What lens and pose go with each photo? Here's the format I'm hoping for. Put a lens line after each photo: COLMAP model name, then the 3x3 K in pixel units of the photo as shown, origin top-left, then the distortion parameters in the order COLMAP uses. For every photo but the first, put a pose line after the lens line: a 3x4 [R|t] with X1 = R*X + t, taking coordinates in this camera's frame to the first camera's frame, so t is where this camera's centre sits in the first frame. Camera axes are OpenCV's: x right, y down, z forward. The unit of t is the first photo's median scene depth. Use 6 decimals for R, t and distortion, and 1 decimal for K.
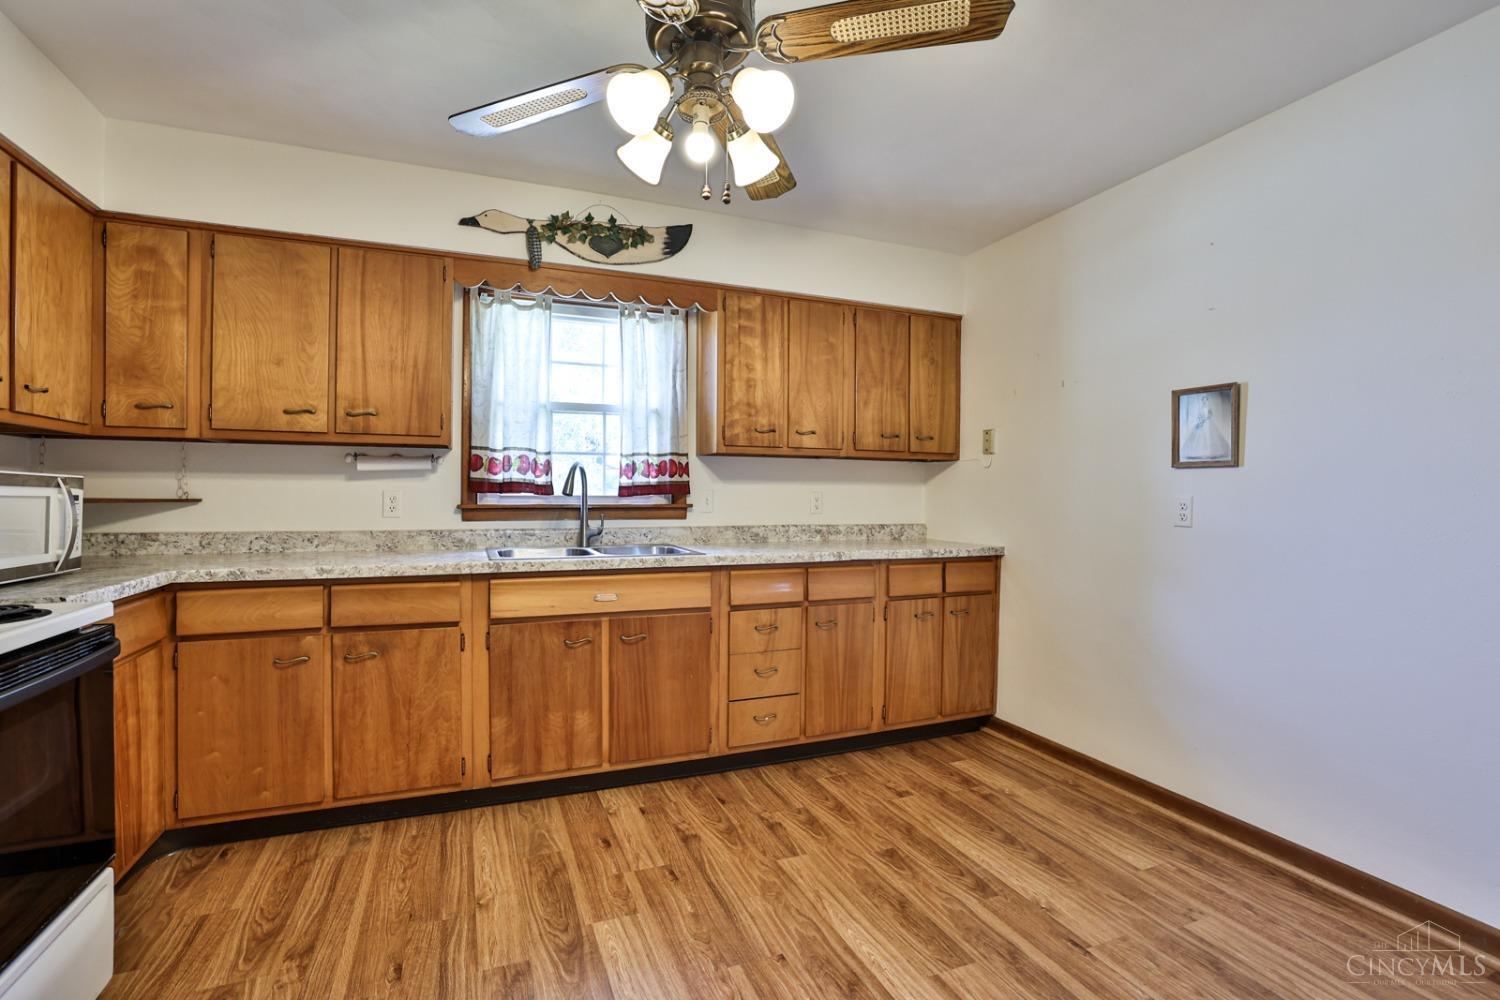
lens RADIAL K [[678.6, 0, 745.4], [0, 678.6, 494.4], [0, 0, 1]] dist [-0.001439, 0.000237]
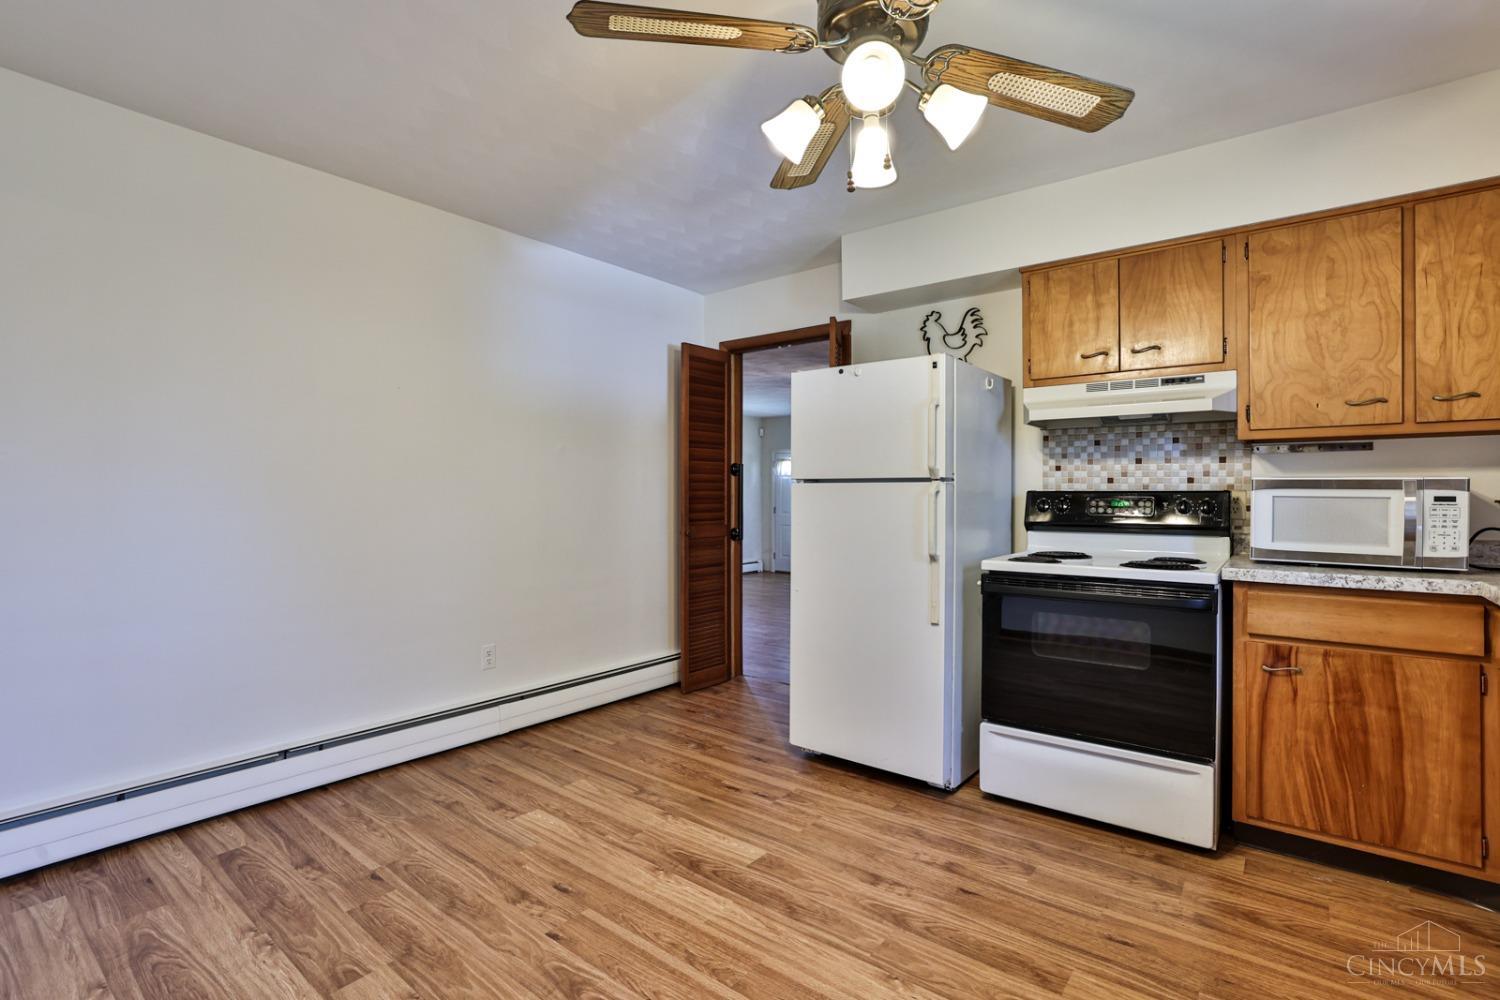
lens RADIAL K [[678.6, 0, 745.4], [0, 678.6, 494.4], [0, 0, 1]] dist [-0.001439, 0.000237]
pose [[-0.860124, -0.005418, -0.510057, 0.512712], [-0.006241, 0.999981, -0.000098, 0.005426], [0.510047, 0.003099, -0.860141, 1.528119]]
